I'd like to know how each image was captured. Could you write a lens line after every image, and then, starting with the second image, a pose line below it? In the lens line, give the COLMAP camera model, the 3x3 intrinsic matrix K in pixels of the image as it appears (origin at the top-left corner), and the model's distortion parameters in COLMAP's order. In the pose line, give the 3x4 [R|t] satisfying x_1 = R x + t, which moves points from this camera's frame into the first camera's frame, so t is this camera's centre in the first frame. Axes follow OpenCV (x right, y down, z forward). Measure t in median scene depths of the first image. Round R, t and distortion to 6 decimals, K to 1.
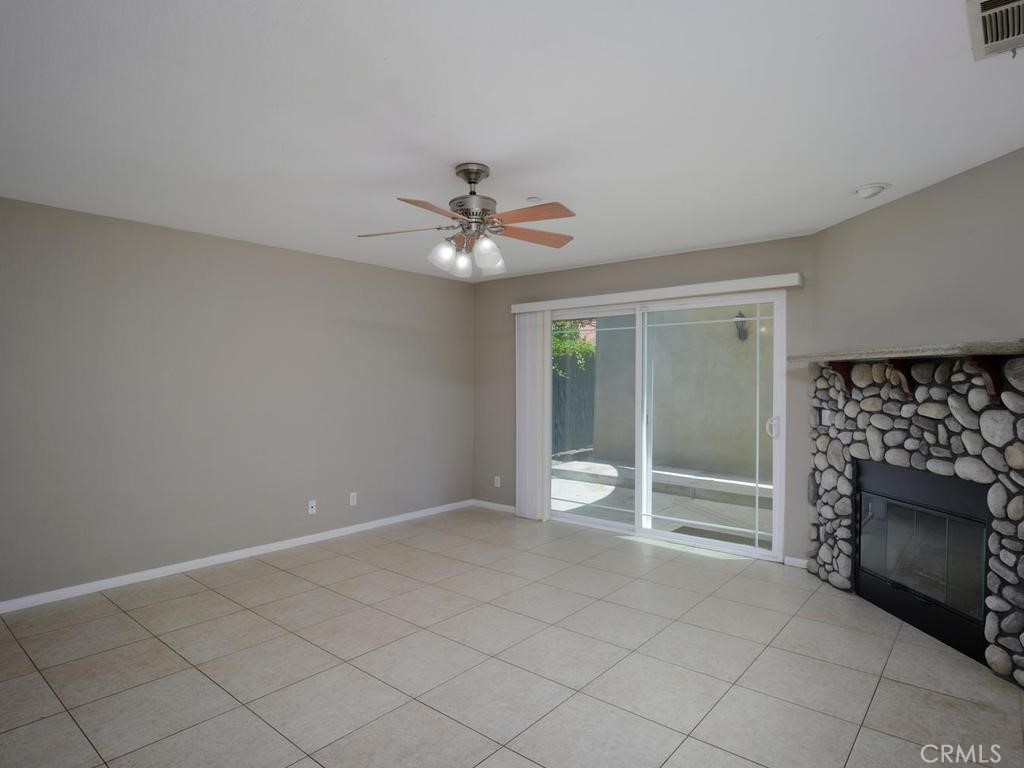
lens RADIAL K [[570.8, 0, 512.0], [0, 570.8, 384.0], [0, 0, 1]] dist [-0.023075, -0.000394]
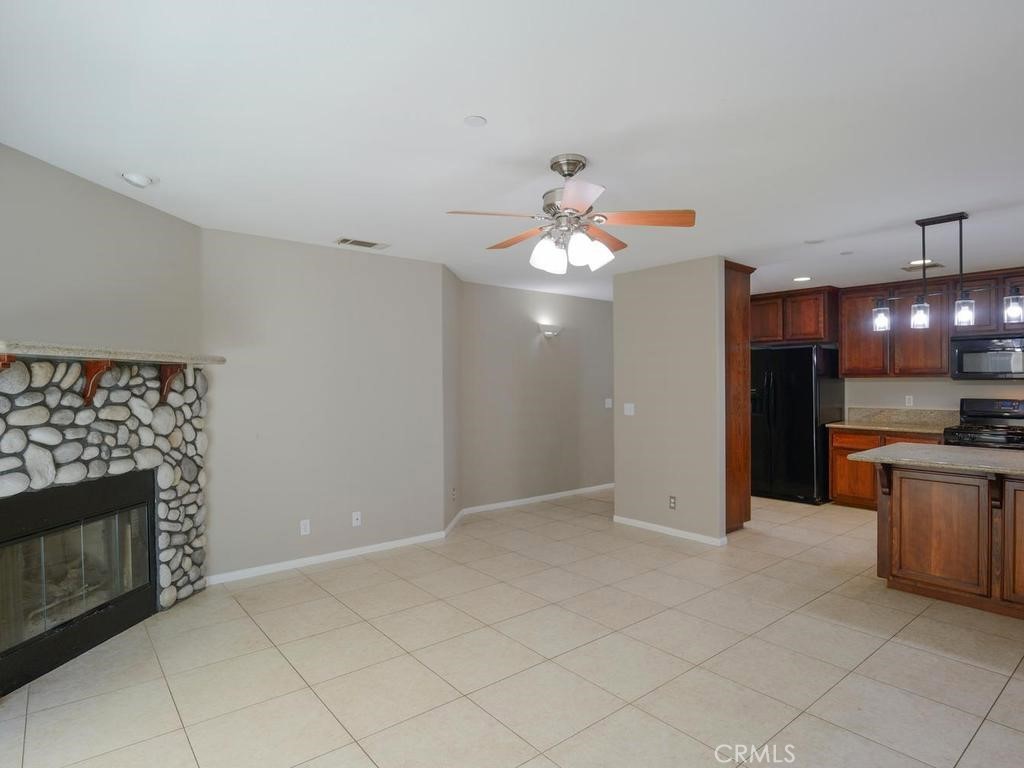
lens RADIAL K [[570.8, 0, 512.0], [0, 570.8, 384.0], [0, 0, 1]] dist [-0.023075, -0.000394]
pose [[-0.982865, 0.000862, 0.184325, -0.146597], [0.002874, 0.999939, 0.010650, -0.014699], [-0.184305, 0.010997, -0.982808, 1.879654]]
